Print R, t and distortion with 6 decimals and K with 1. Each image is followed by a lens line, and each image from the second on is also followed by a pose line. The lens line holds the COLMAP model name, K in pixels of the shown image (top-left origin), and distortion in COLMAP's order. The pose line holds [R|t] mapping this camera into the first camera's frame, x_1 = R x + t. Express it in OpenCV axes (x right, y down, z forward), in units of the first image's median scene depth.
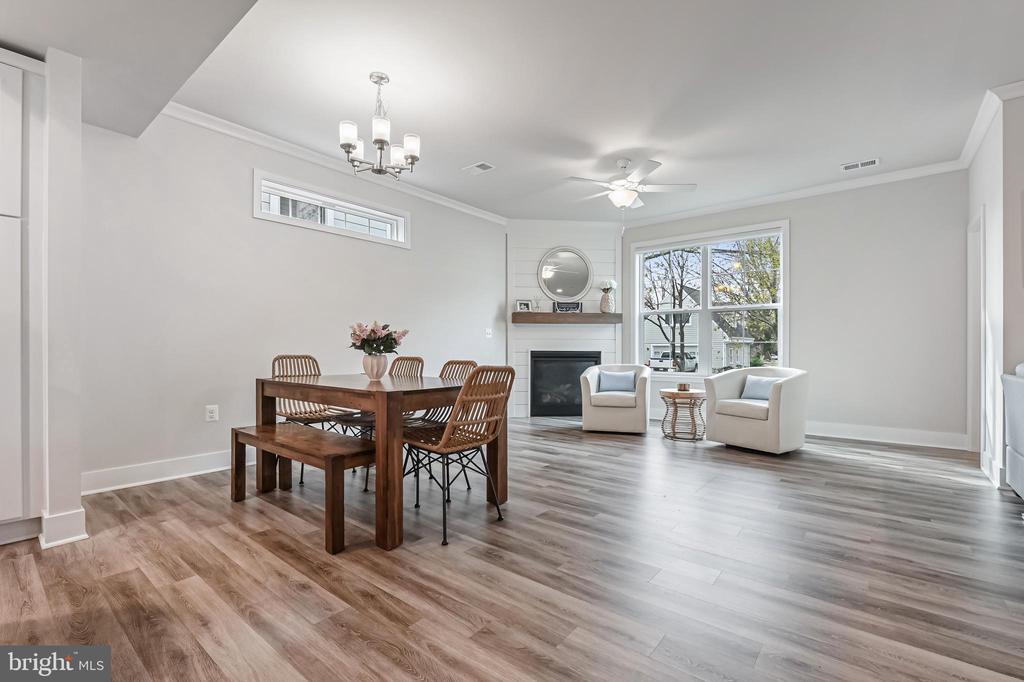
lens RADIAL K [[450.1, 0, 517.1], [0, 450.1, 349.6], [0, 0, 1]] dist [-0.002884, -0.000178]
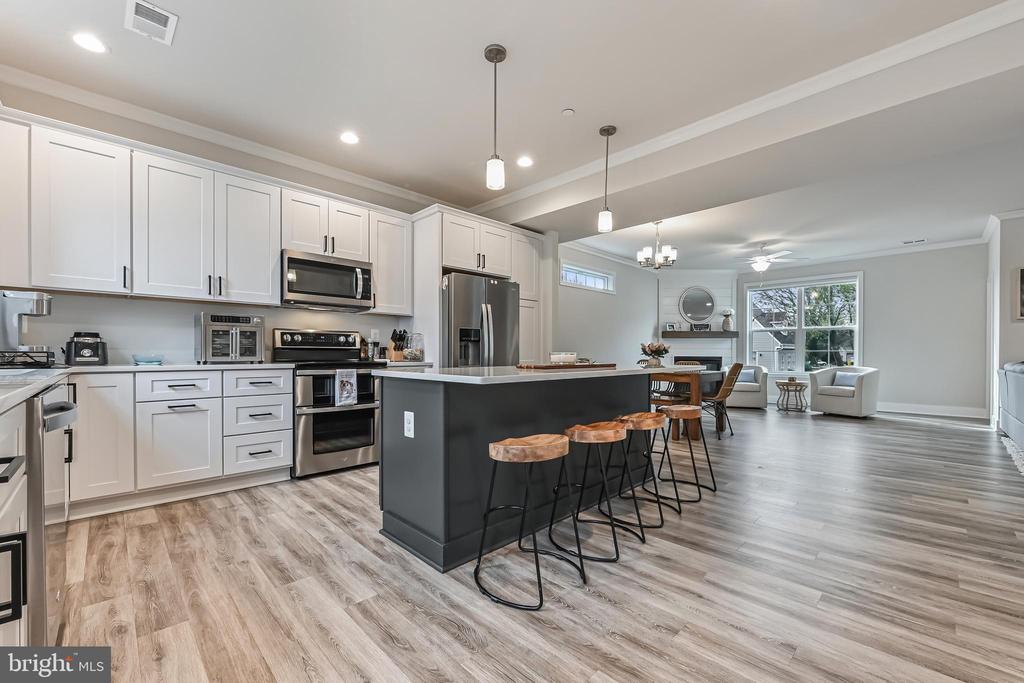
lens RADIAL K [[413.5, 0, 525.1], [0, 413.5, 359.3], [0, 0, 1]] dist [0.000462, 0.000003]
pose [[0.995420, 0.001054, -0.095593, -0.425862], [-0.000237, 0.999963, 0.008554, 0.000857], [0.095599, -0.008492, 0.995384, -0.540835]]
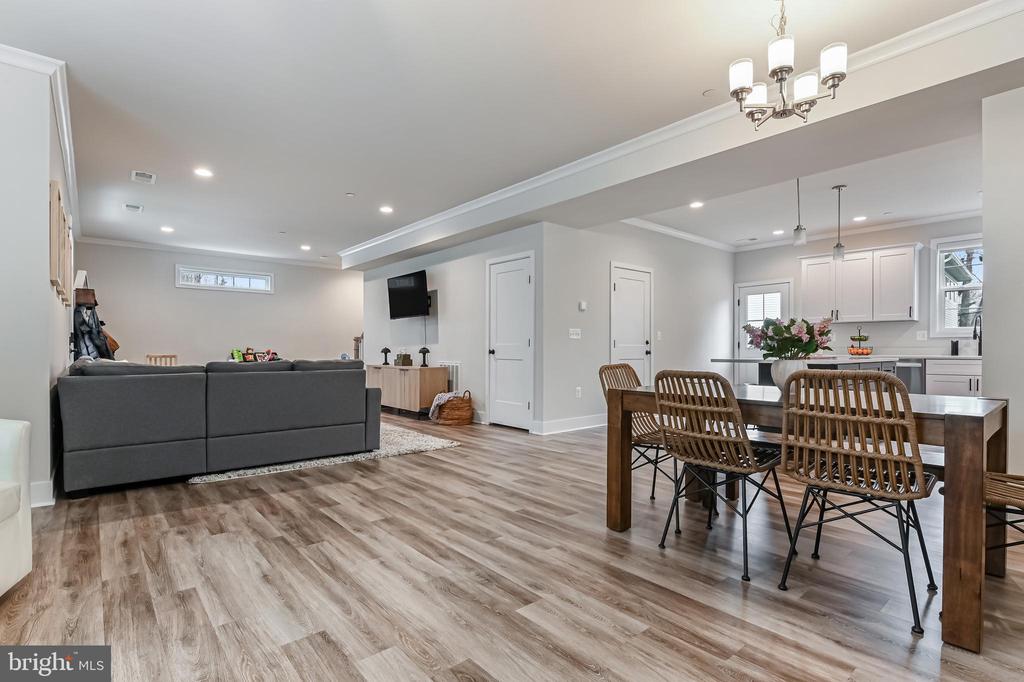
lens RADIAL K [[492.6, 0, 511.5], [0, 492.6, 350.2], [0, 0, 1]] dist [-0.004101, -0.000936]
pose [[-0.982174, -0.002070, 0.187965, -0.010627], [-0.001501, 0.999994, 0.003169, -0.002676], [-0.187970, 0.002830, -0.982171, 1.118173]]
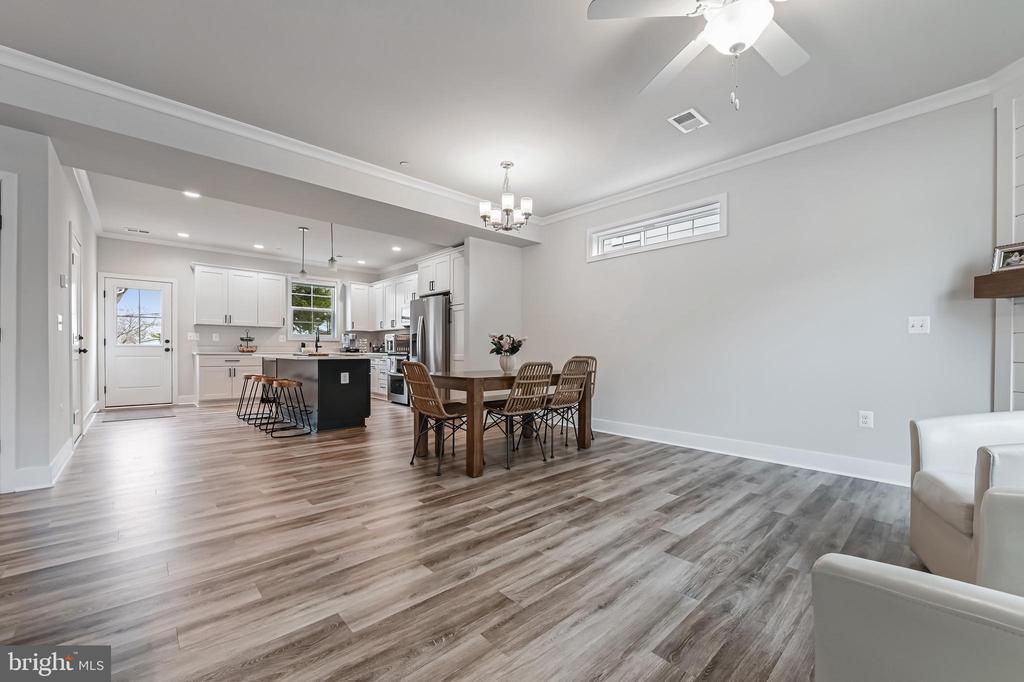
lens RADIAL K [[410.8, 0, 509.3], [0, 410.8, 354.2], [0, 0, 1]] dist [-0.009392, -0.000201]
pose [[-0.152163, 0.007742, -0.988325, 0.594991], [-0.008984, 0.999917, 0.009216, -0.001417], [0.988315, 0.010281, -0.152081, 0.718221]]
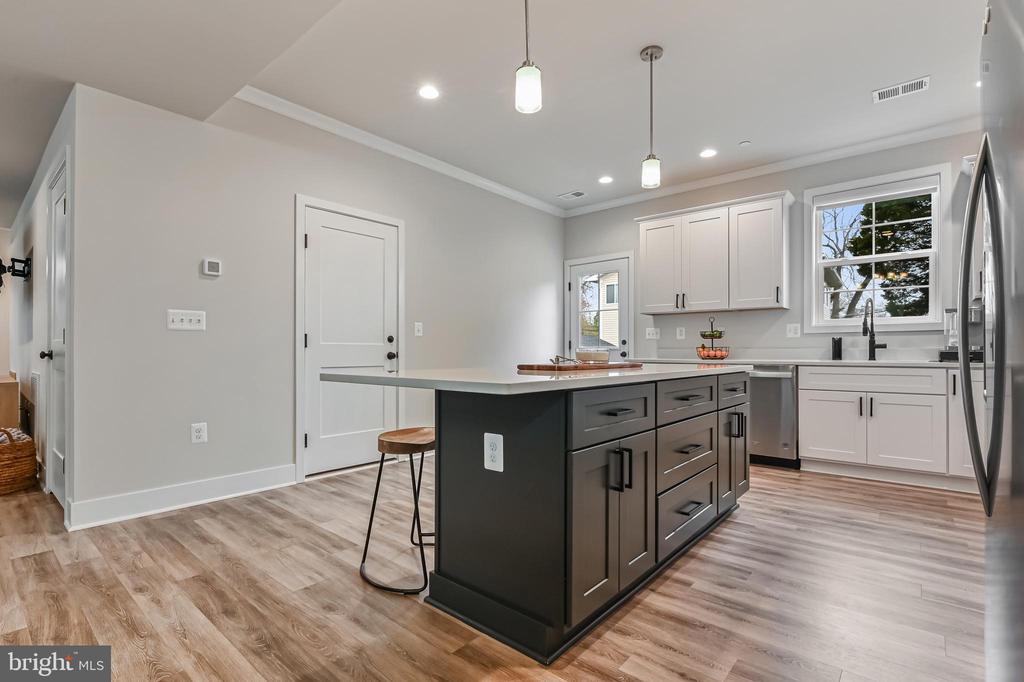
lens RADIAL K [[483.5, 0, 512.3], [0, 483.5, 347.0], [0, 0, 1]] dist [-0.002667, -0.000503]
pose [[-0.999517, -0.001562, 0.031053, -0.361532], [-0.001794, 0.999971, -0.007420, -0.001726], [-0.031041, -0.007472, -0.999490, 0.509298]]
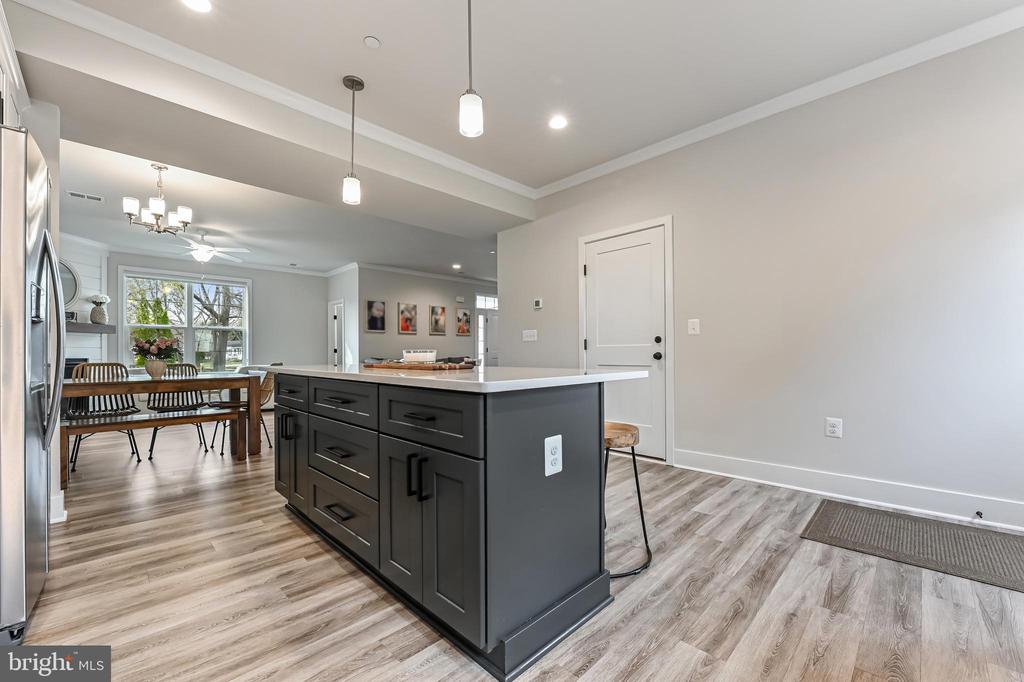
lens RADIAL K [[410.7, 0, 500.0], [0, 410.7, 349.9], [0, 0, 1]] dist [-0.000156, -0.000083]
pose [[0.124662, 0.007417, 0.992172, -0.866349], [0.008713, 0.999925, -0.008570, 0.000473], [-0.992161, 0.009713, 0.124588, -0.136511]]
